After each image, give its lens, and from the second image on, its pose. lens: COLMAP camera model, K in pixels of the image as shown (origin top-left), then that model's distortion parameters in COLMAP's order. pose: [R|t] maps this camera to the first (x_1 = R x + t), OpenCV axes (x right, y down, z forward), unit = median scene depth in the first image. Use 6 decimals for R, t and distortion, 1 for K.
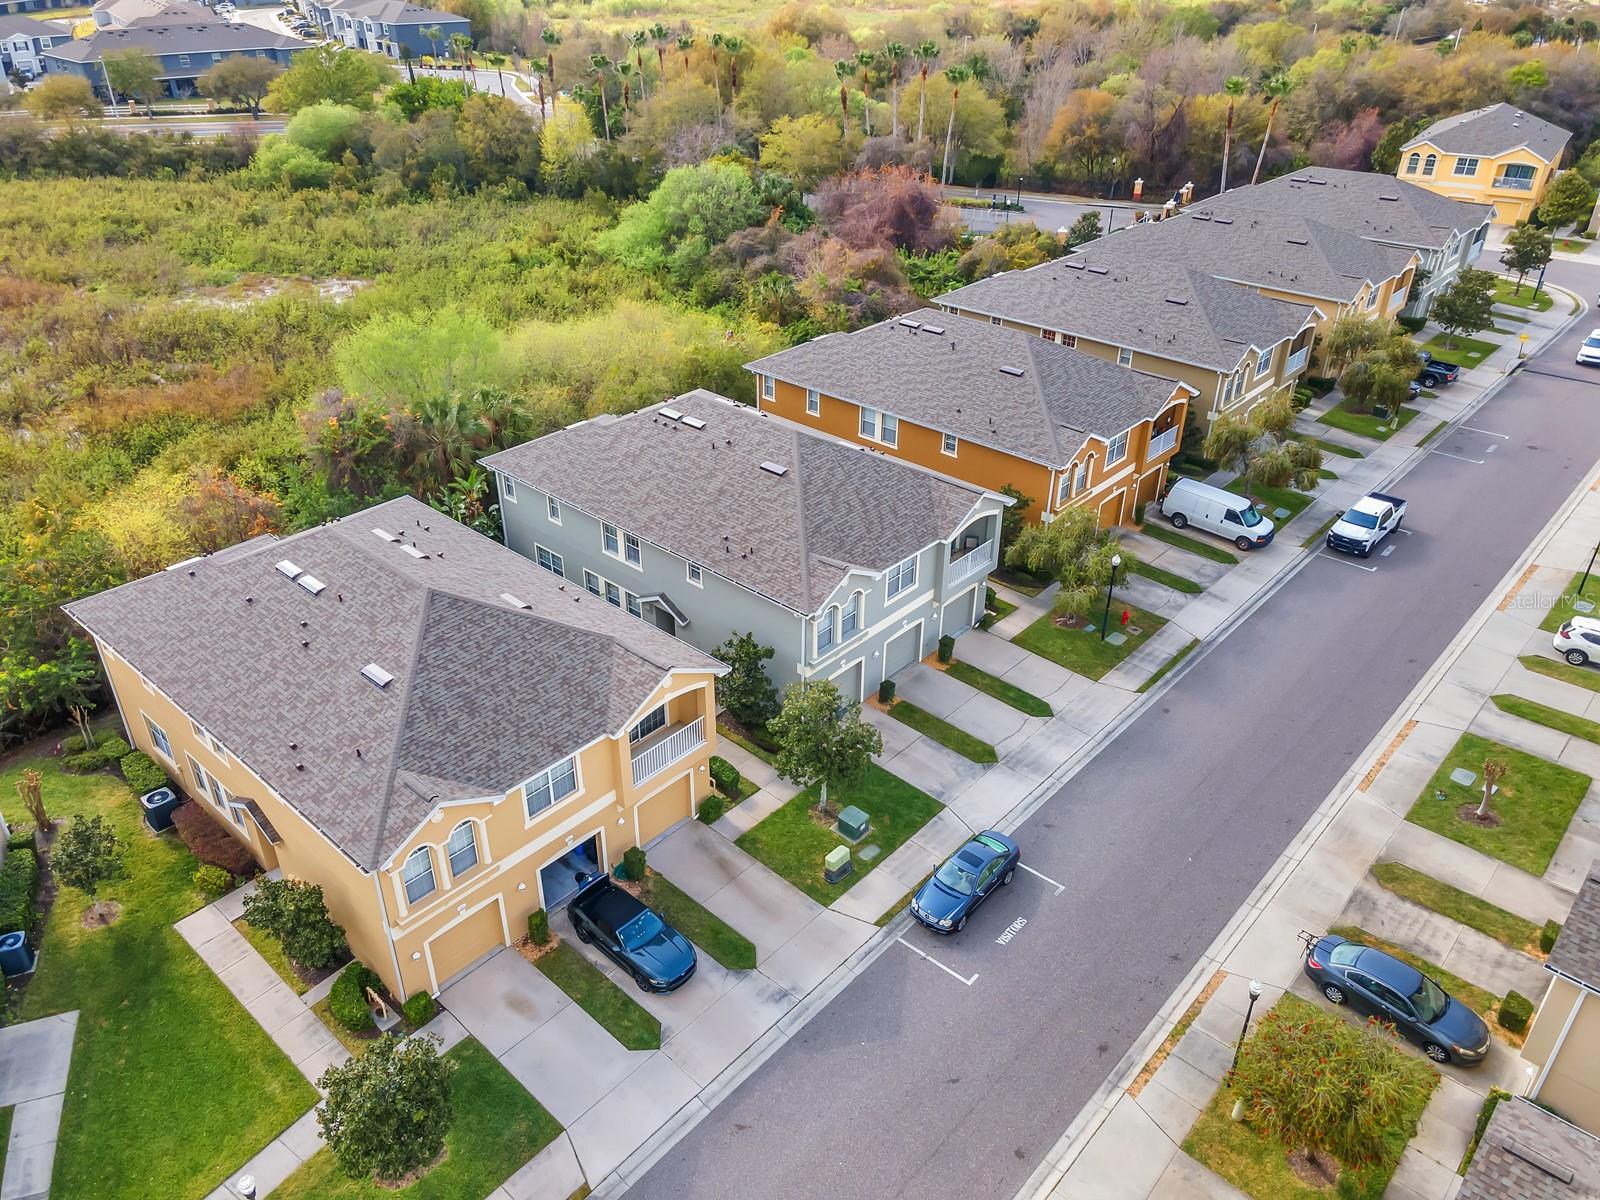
lens RADIAL K [[1175.3, 0, 800.0], [0, 1175.3, 600.0], [0, 0, 1]] dist [0.021374, 0.038785]
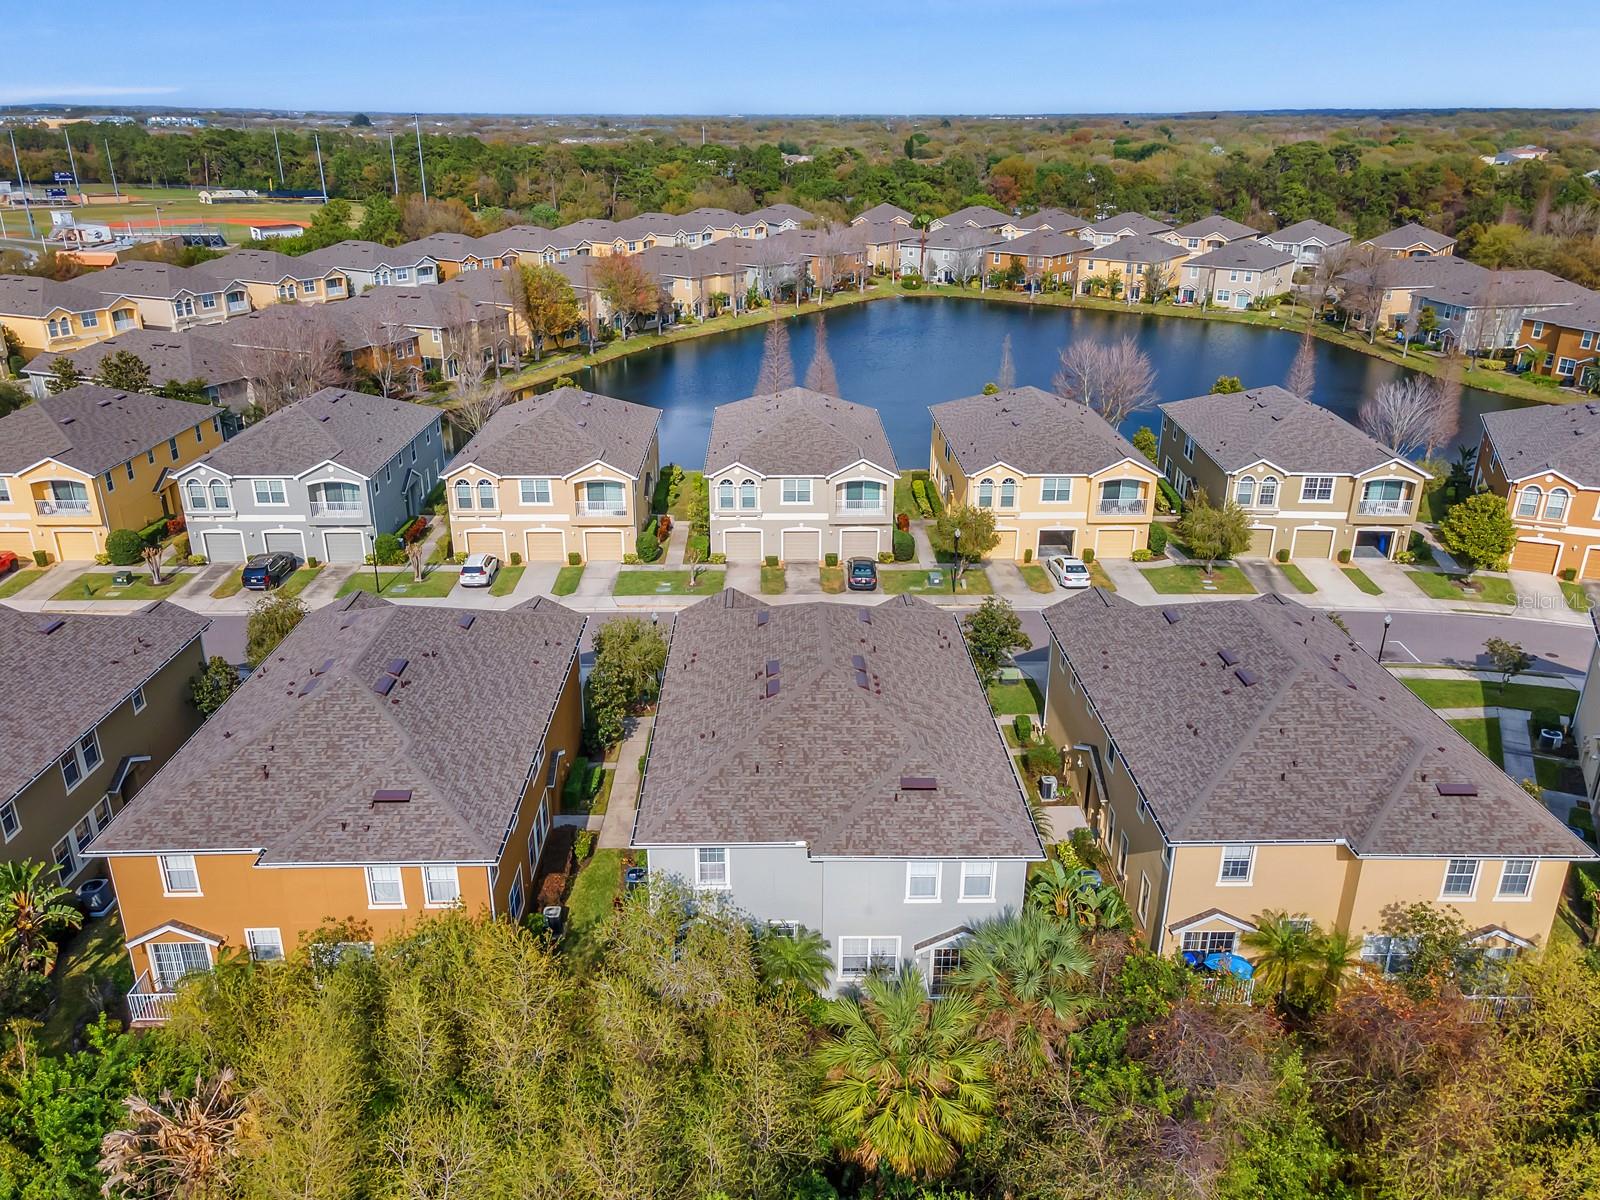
lens RADIAL K [[1175.3, 0, 800.0], [0, 1175.3, 600.0], [0, 0, 1]] dist [0.021374, 0.038785]
pose [[-0.684408, -0.284928, 0.671120, -0.664657], [0.372092, 0.655085, 0.657580, -0.815392], [-0.627003, 0.699771, -0.342326, 1.350898]]
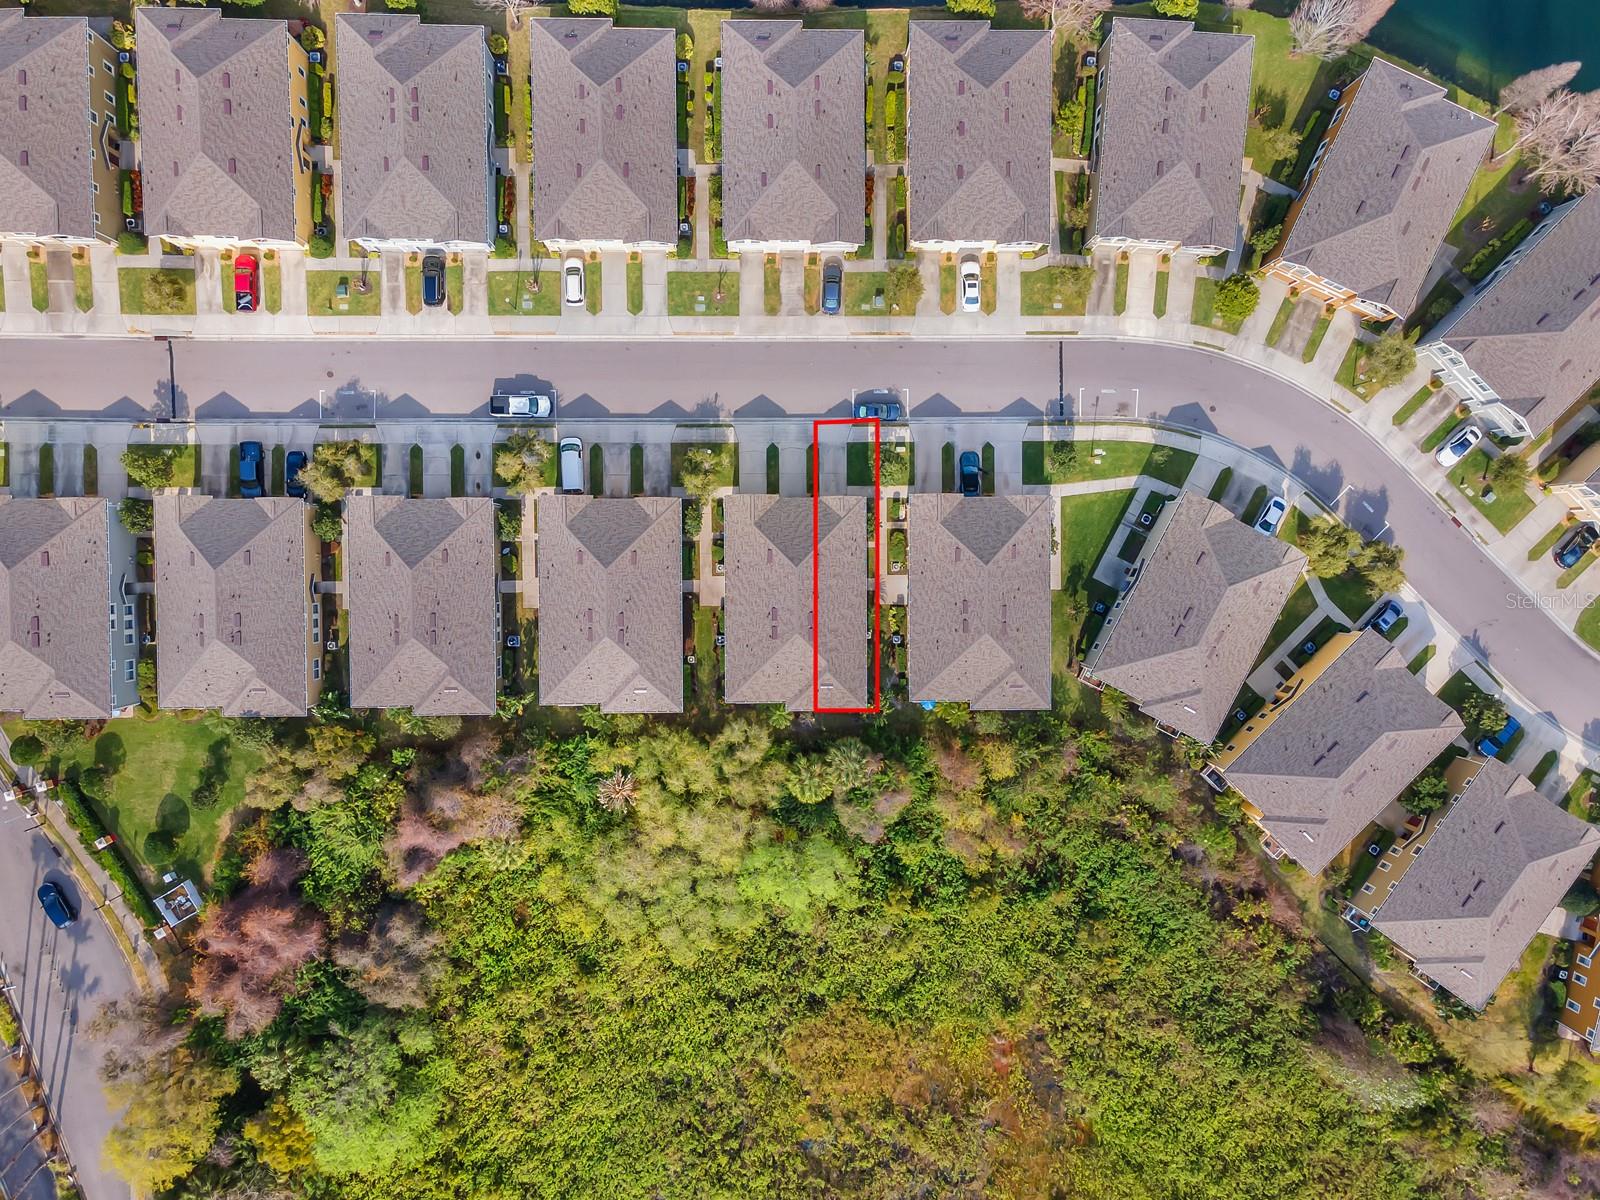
lens RADIAL K [[1175.3, 0, 800.0], [0, 1175.3, 600.0], [0, 0, 1]] dist [0.021374, 0.038785]
pose [[-0.671662, -0.738887, -0.053997, 0.066708], [0.346130, -0.377407, 0.858928, -2.075963], [-0.655030, 0.558220, 0.509241, -0.100527]]
